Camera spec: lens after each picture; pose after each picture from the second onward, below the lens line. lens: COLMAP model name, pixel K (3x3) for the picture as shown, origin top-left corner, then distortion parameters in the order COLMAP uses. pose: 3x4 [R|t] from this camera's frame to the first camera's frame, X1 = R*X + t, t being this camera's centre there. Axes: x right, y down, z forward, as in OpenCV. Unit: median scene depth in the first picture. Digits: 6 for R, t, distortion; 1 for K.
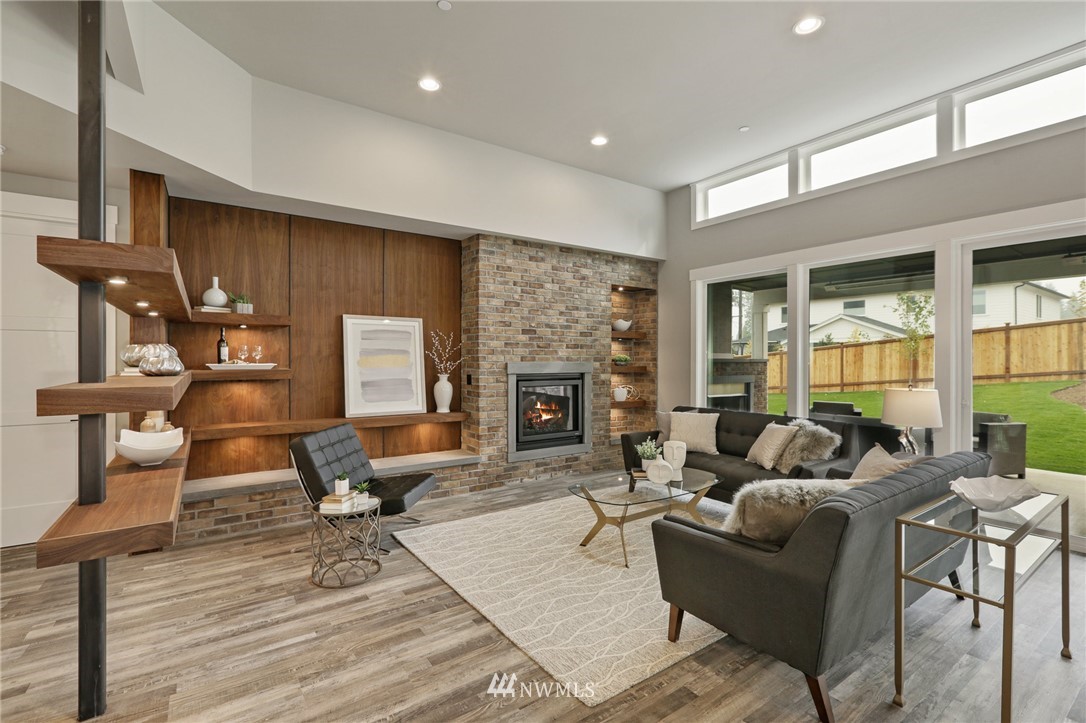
lens RADIAL K [[493.0, 0, 558.4], [0, 493.0, 357.7], [0, 0, 1]] dist [0.000448, -0.000237]
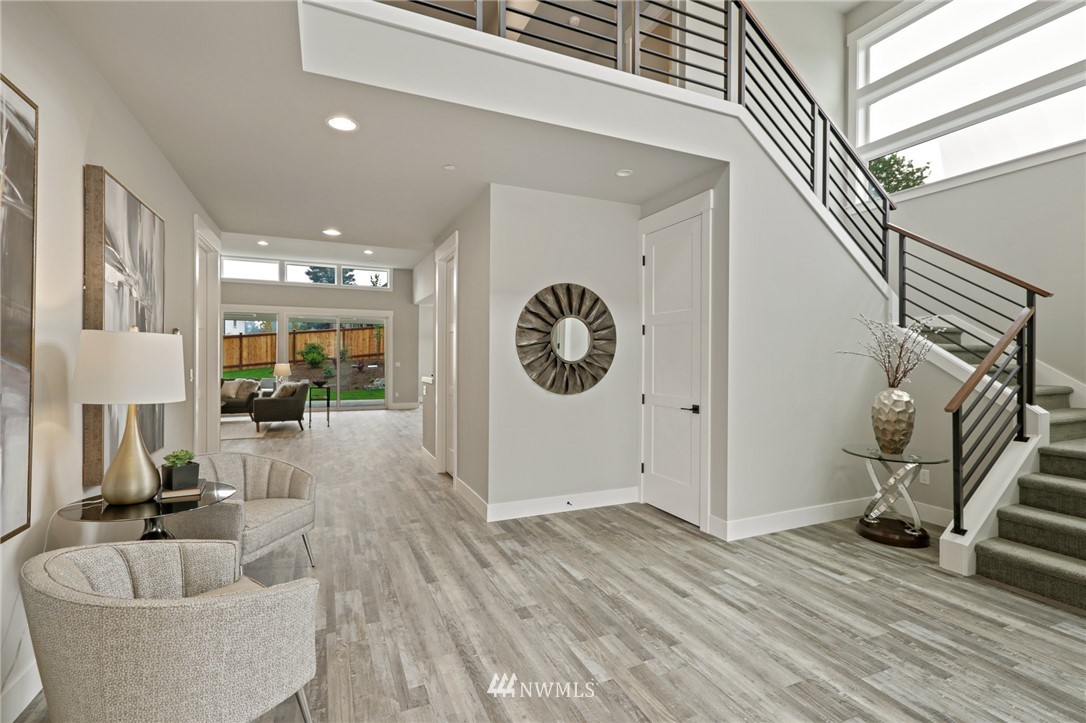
lens RADIAL K [[493.0, 0, 540.8], [0, 493.0, 362.2], [0, 0, 1]] dist [0.000448, -0.000237]
pose [[0.203721, -0.011088, 0.978966, -1.176388], [-0.003115, 0.999923, 0.011973, 0.008492], [-0.979024, -0.005488, 0.203671, -0.720085]]
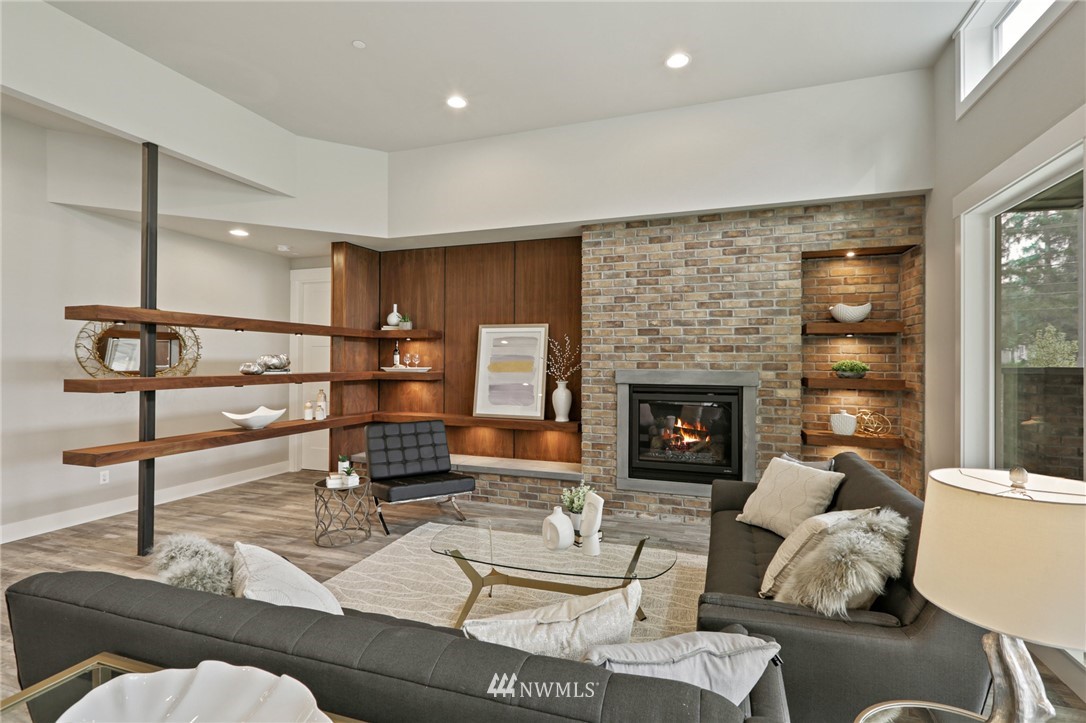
lens RADIAL K [[493.0, 0, 503.4], [0, 493.0, 358.4], [0, 0, 1]] dist [0.000448, -0.000237]
pose [[0.577974, -0.001371, -0.816054, 0.460592], [-0.001959, 0.999993, -0.003068, -0.006523], [0.816053, 0.003372, 0.577968, 0.344258]]
